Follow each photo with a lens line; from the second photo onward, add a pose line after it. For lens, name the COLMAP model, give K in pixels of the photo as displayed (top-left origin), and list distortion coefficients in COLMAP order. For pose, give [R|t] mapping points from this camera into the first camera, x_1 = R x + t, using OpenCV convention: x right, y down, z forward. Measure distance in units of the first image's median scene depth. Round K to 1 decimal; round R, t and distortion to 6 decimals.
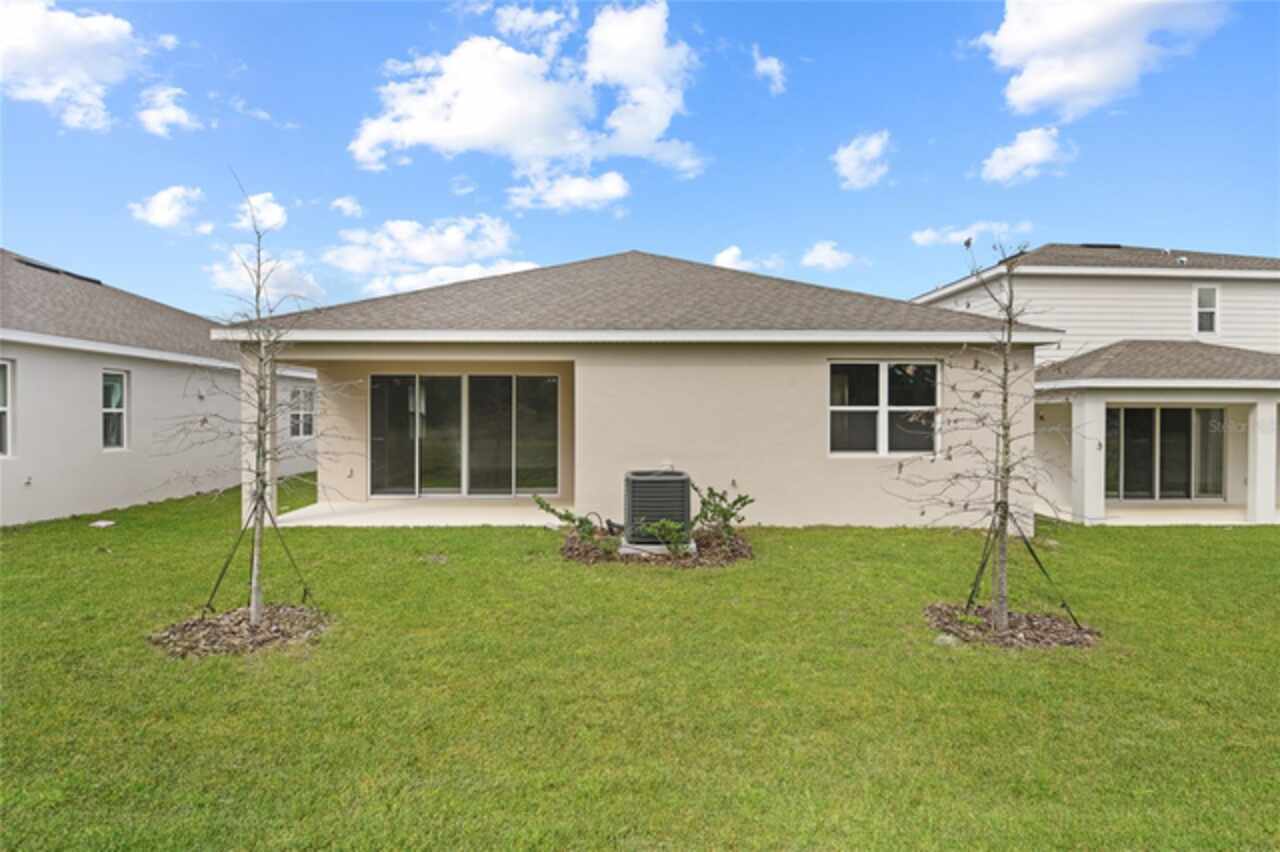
lens RADIAL K [[658.9, 0, 640.0], [0, 658.9, 426.0], [0, 0, 1]] dist [-0.002479, -0.000587]
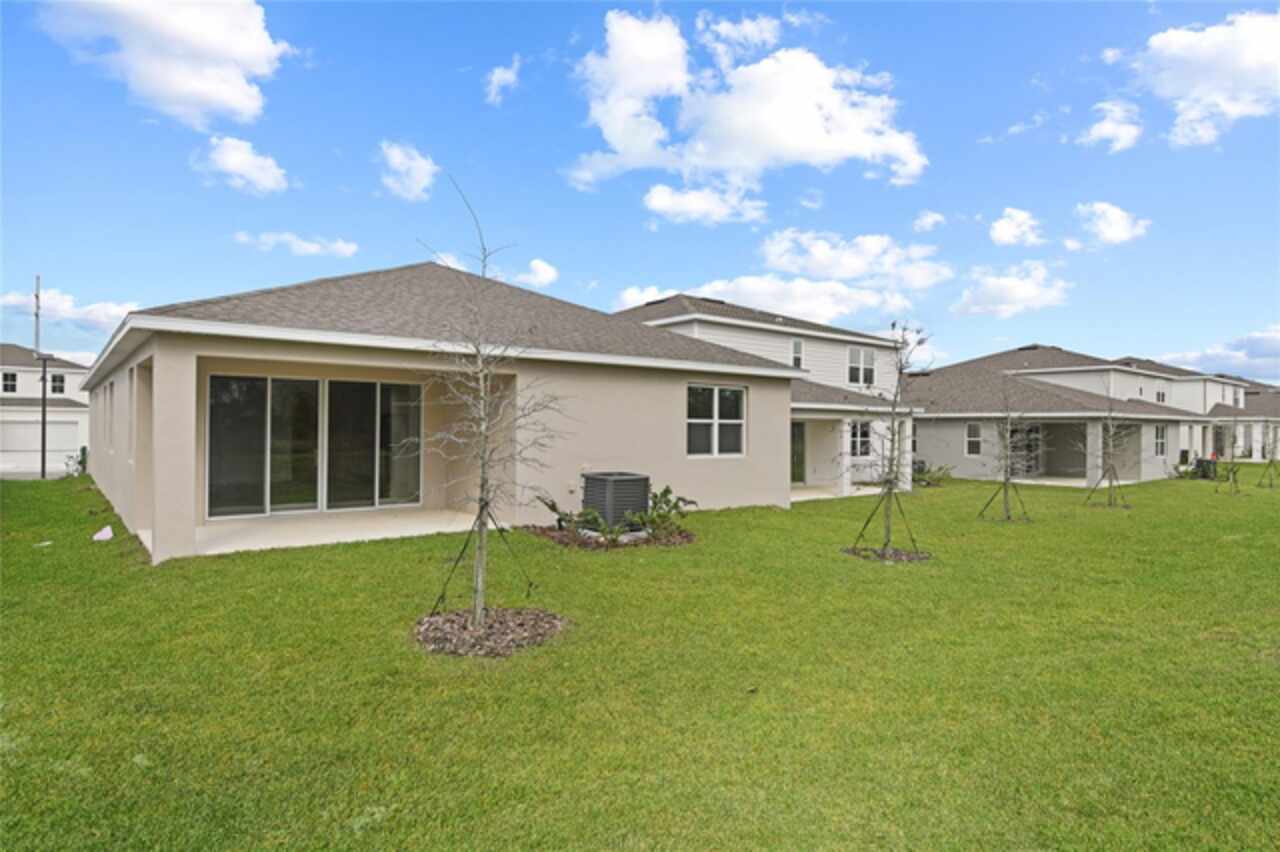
lens RADIAL K [[658.9, 0, 640.0], [0, 658.9, 426.0], [0, 0, 1]] dist [-0.002479, -0.000587]
pose [[0.810994, 0.006627, 0.585016, -0.540533], [0.001368, 0.999912, -0.013223, 0.000423], [-0.585052, 0.011523, 0.810914, -0.002289]]
